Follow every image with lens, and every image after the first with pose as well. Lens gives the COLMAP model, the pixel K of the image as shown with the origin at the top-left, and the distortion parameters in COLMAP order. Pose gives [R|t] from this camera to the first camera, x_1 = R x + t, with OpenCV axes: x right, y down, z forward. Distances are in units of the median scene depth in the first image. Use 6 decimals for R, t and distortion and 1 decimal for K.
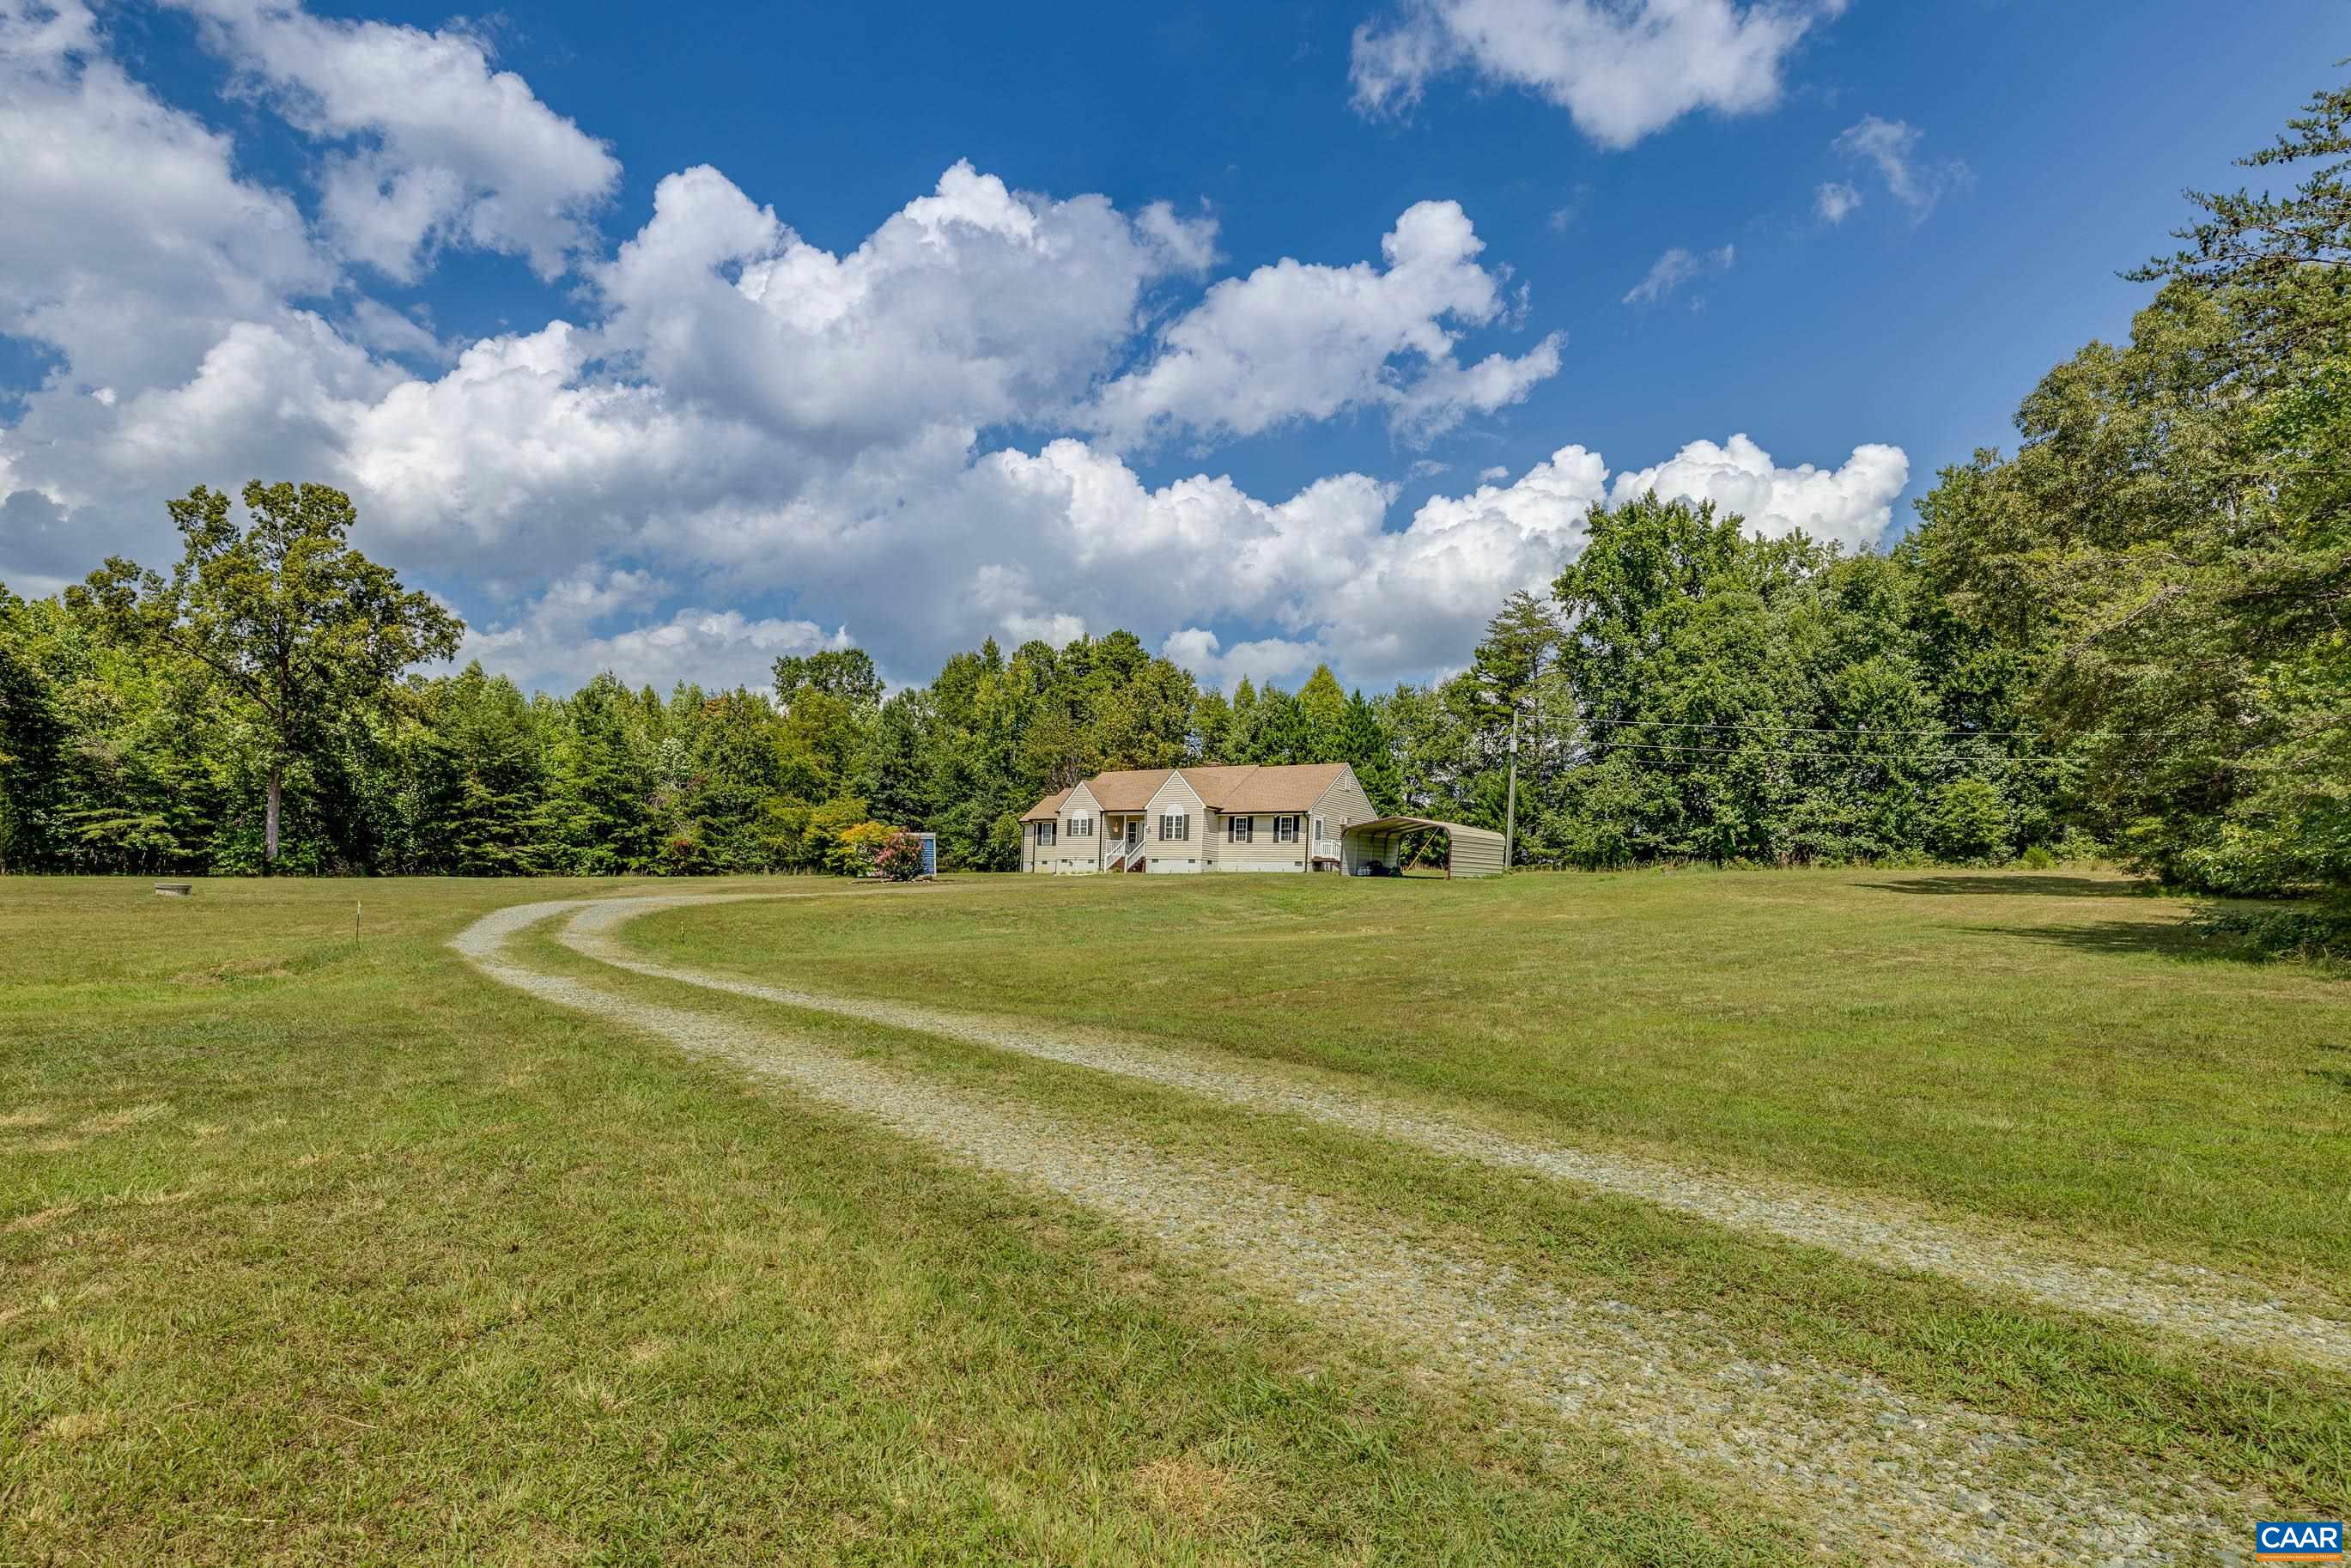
lens RADIAL K [[1068.5, 0, 1175.5], [0, 1068.5, 784.0], [0, 0, 1]] dist [-0.011701, -0.000088]
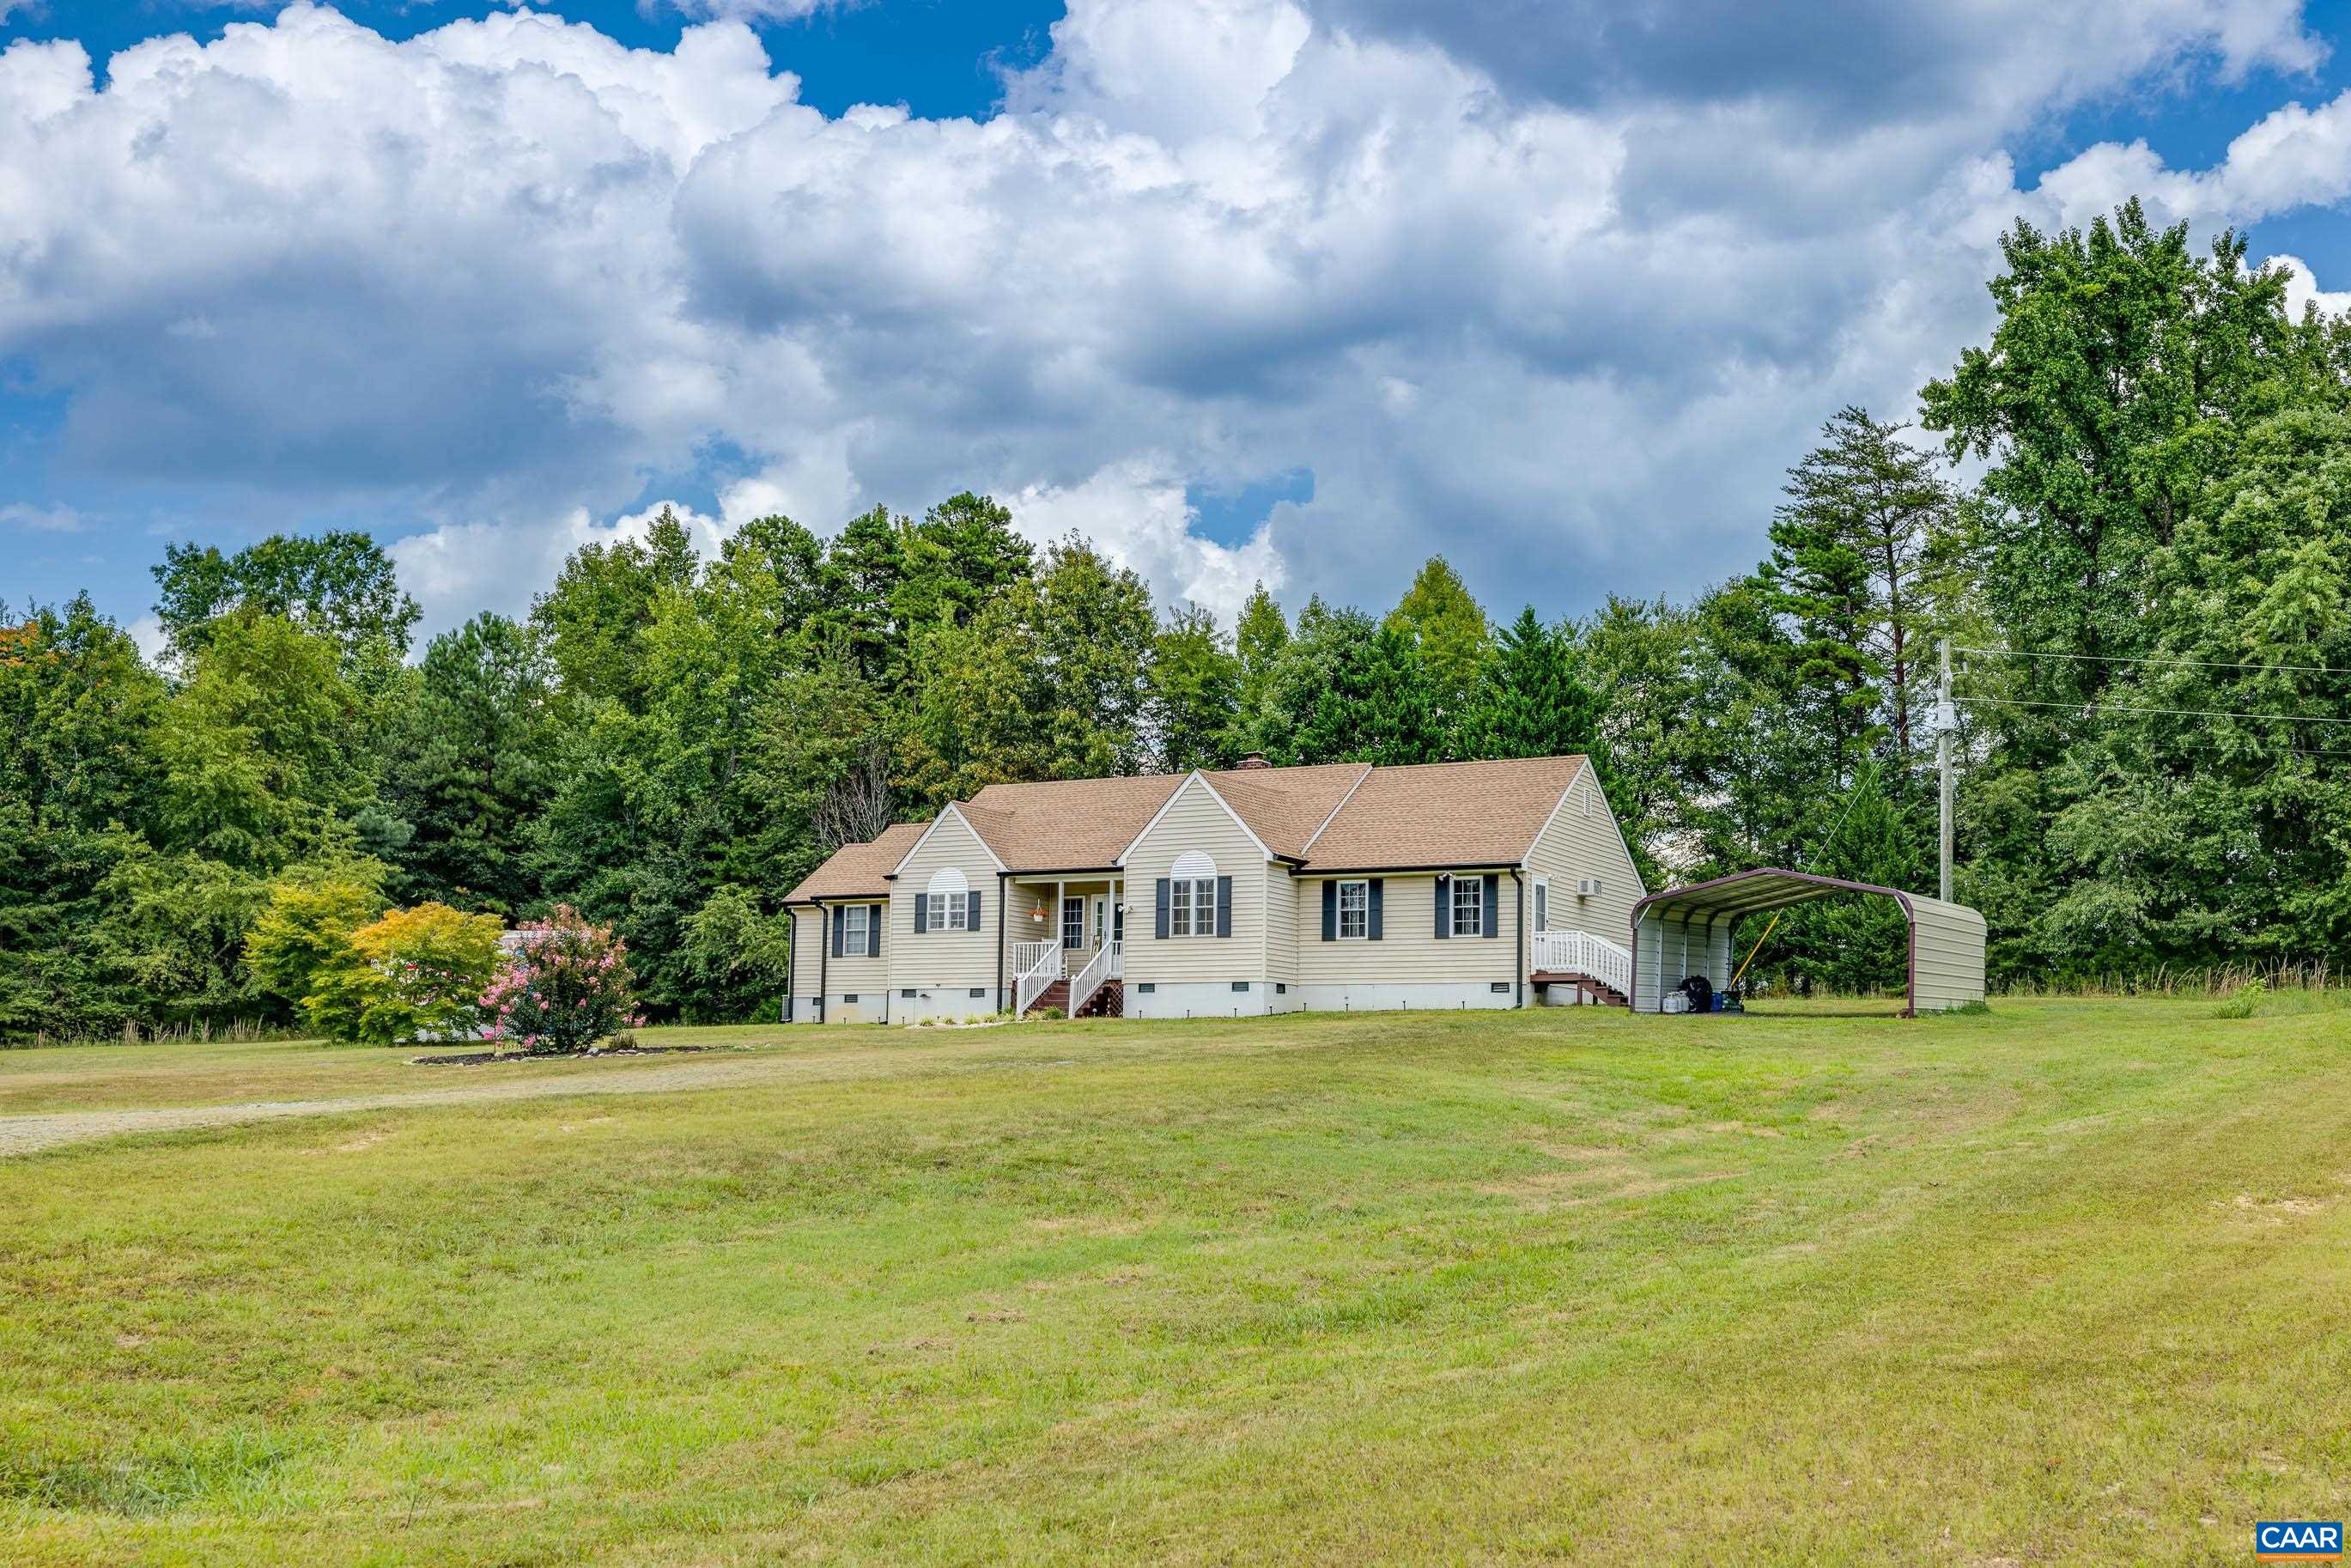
lens RADIAL K [[2049.4, 0, 1330.2], [0, 2049.4, 702.5], [0, 0, 1]] dist [-0.015115, 0.002711]
pose [[0.985755, 0.003668, 0.168147, -0.068901], [0.007946, 0.997630, -0.068343, 0.013027], [-0.167999, 0.068706, 0.983390, 0.157645]]
